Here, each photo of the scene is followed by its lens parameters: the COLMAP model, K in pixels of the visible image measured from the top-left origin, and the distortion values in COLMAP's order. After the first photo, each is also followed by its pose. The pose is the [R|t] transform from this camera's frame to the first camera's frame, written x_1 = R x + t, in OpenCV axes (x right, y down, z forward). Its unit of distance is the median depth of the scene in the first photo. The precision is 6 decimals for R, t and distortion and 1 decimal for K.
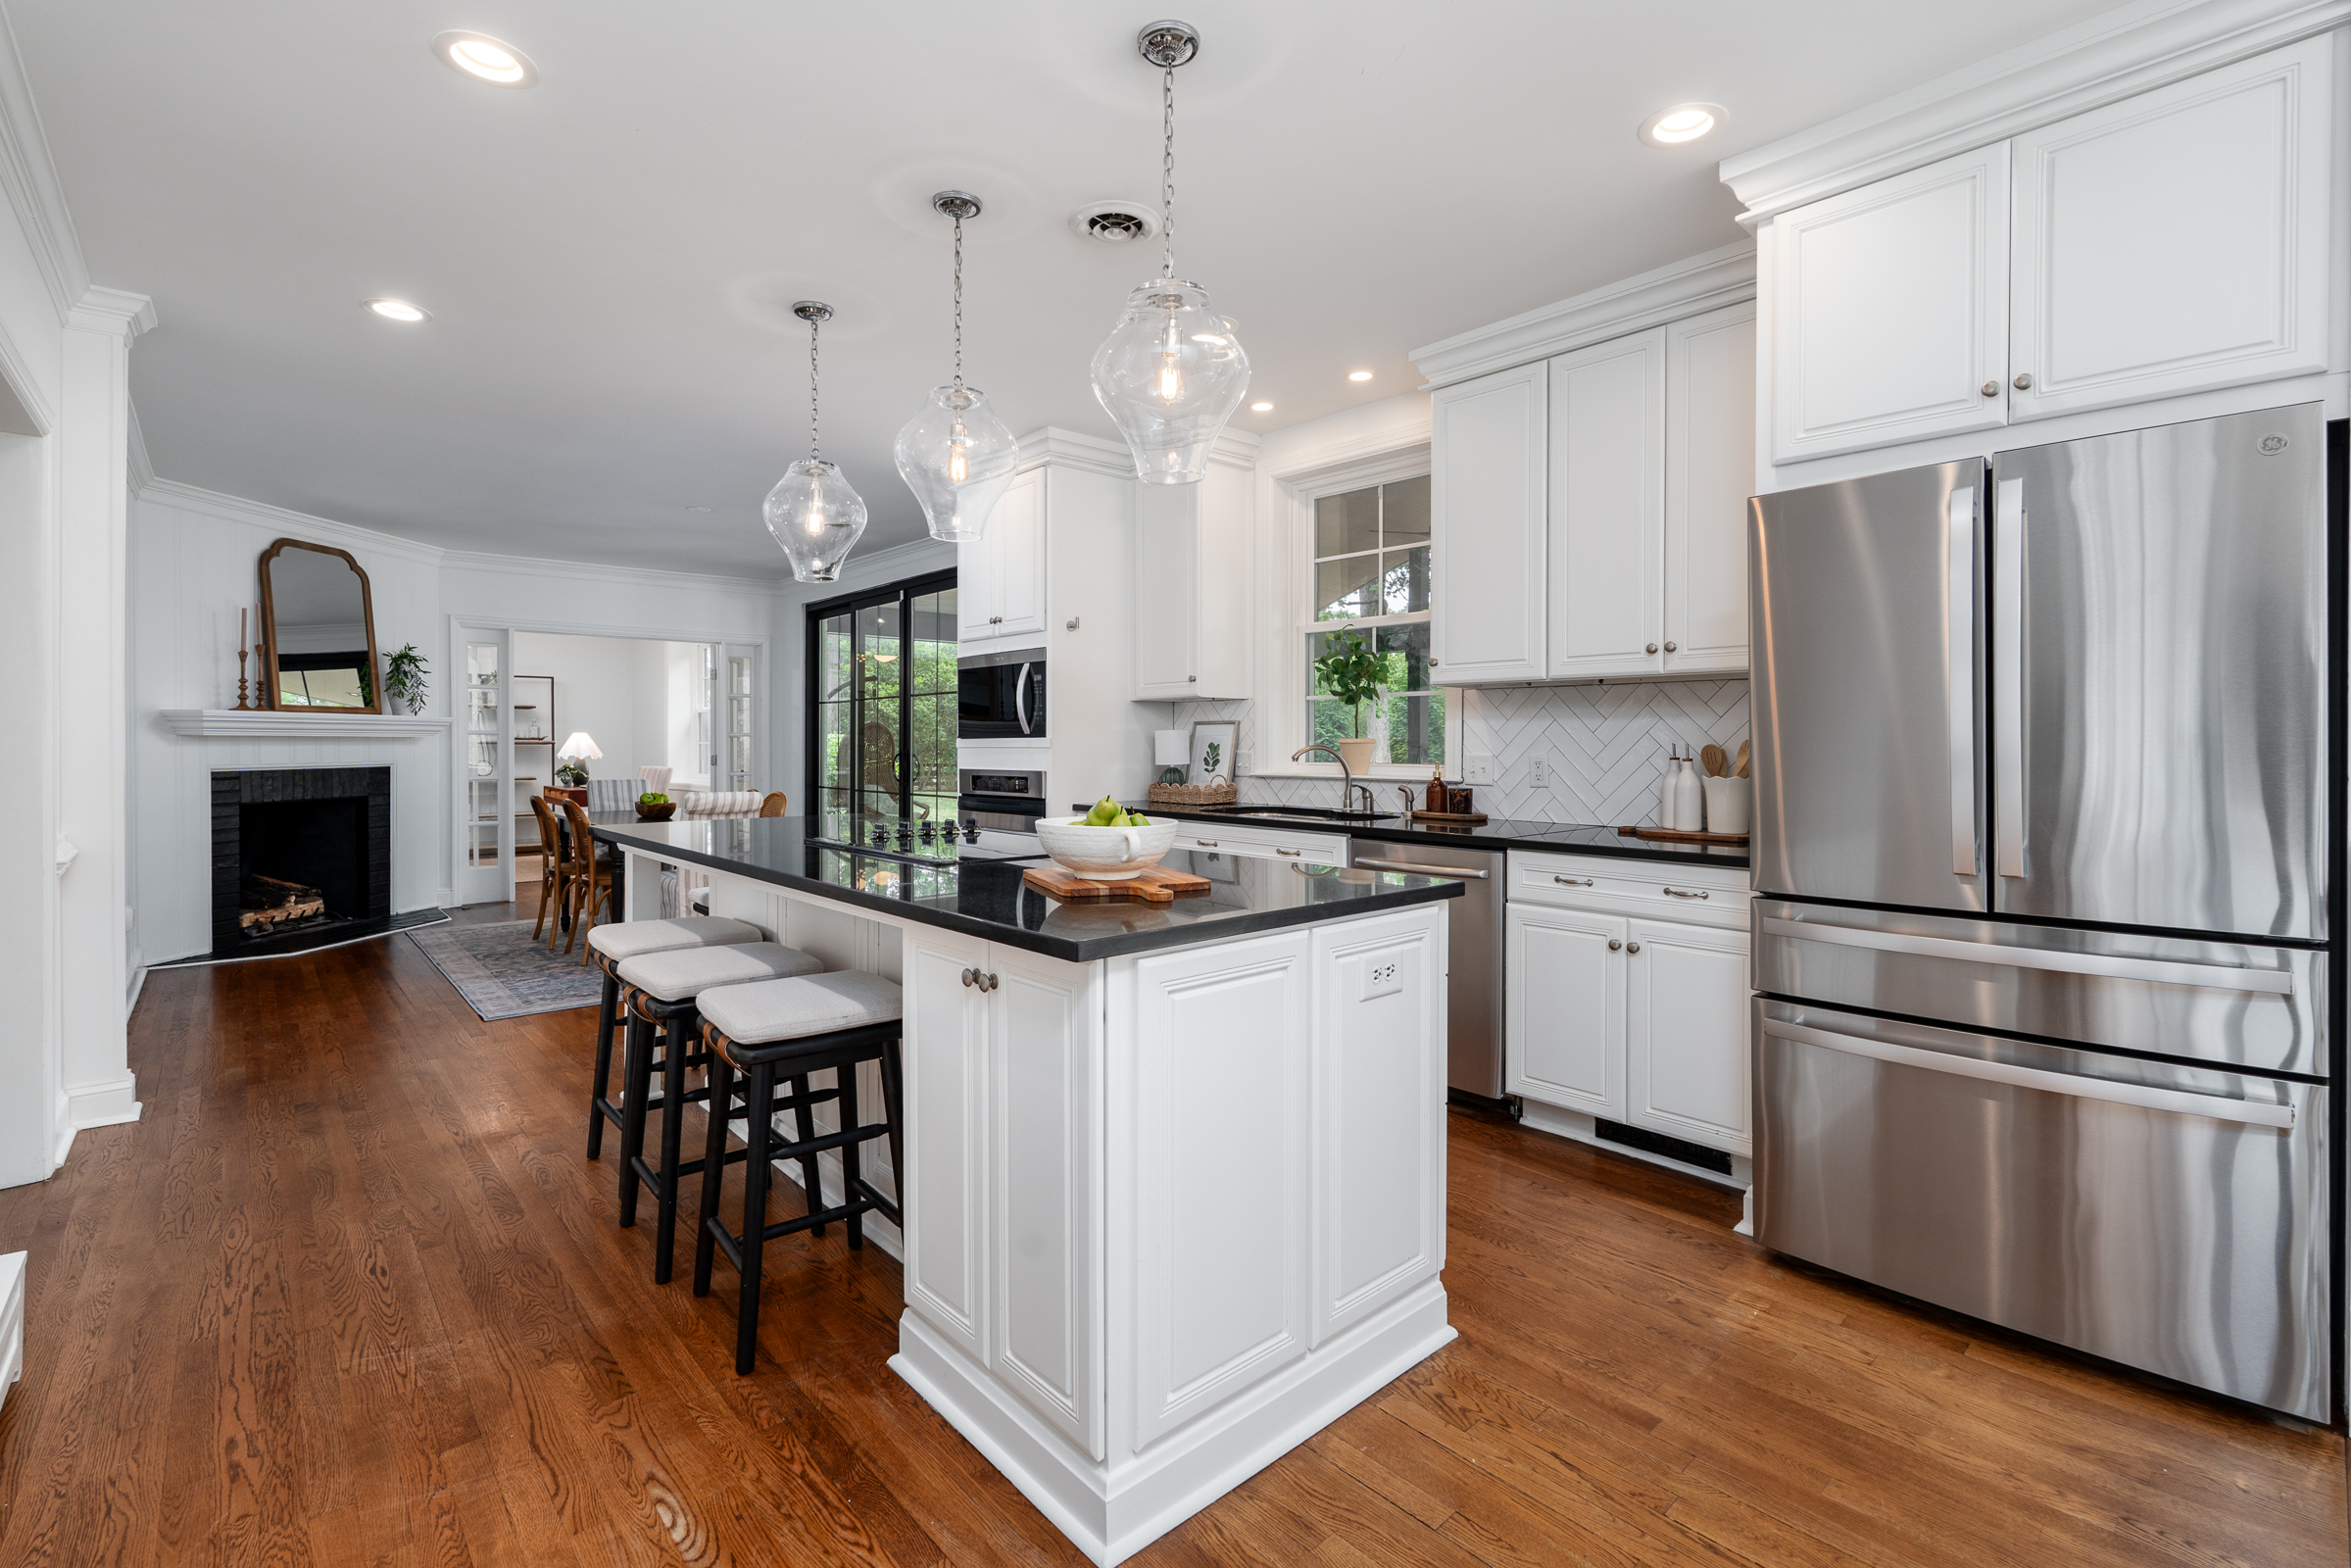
lens RADIAL K [[1055.9, 0, 1185.5], [0, 1055.9, 744.4], [0, 0, 1]] dist [-0.001930, 0.000183]
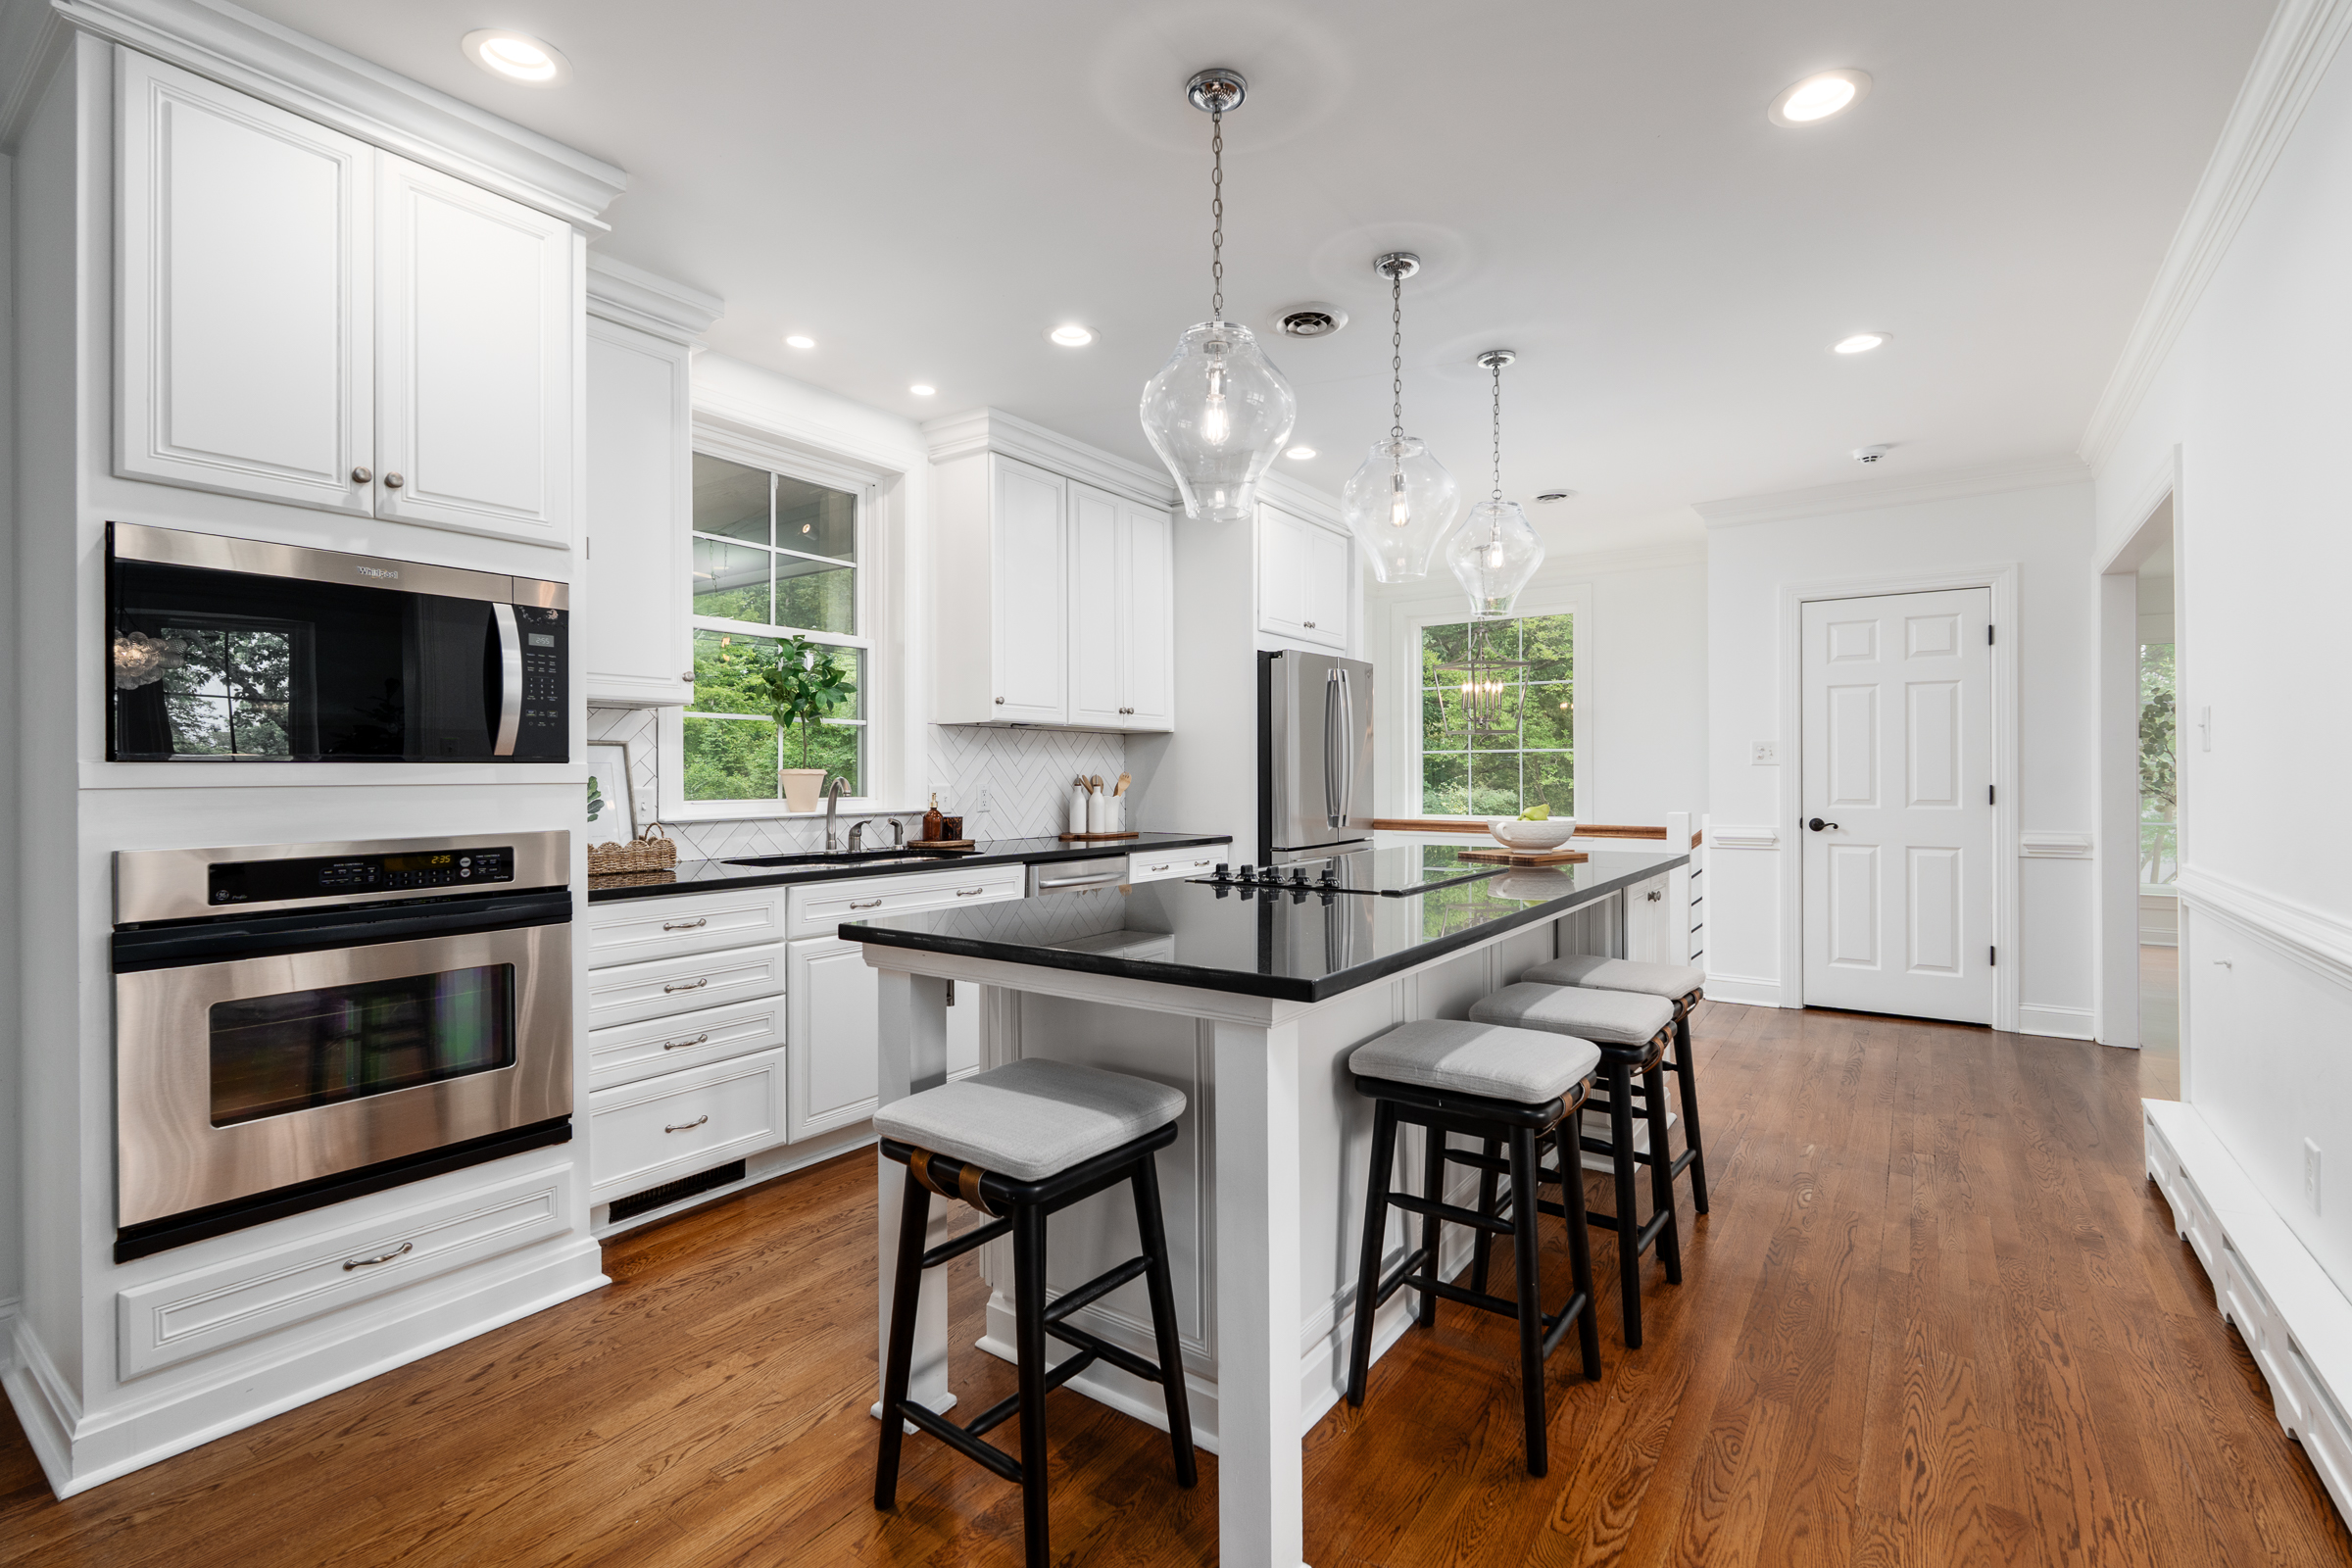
lens RADIAL K [[1056.3, 0, 1173.0], [0, 1056.3, 775.2], [0, 0, 1]] dist [-0.001930, 0.000183]
pose [[-0.215179, -0.001197, 0.976574, -0.846493], [0.002886, 0.999994, 0.001861, -0.001898], [-0.976570, 0.003219, -0.215174, 1.023601]]
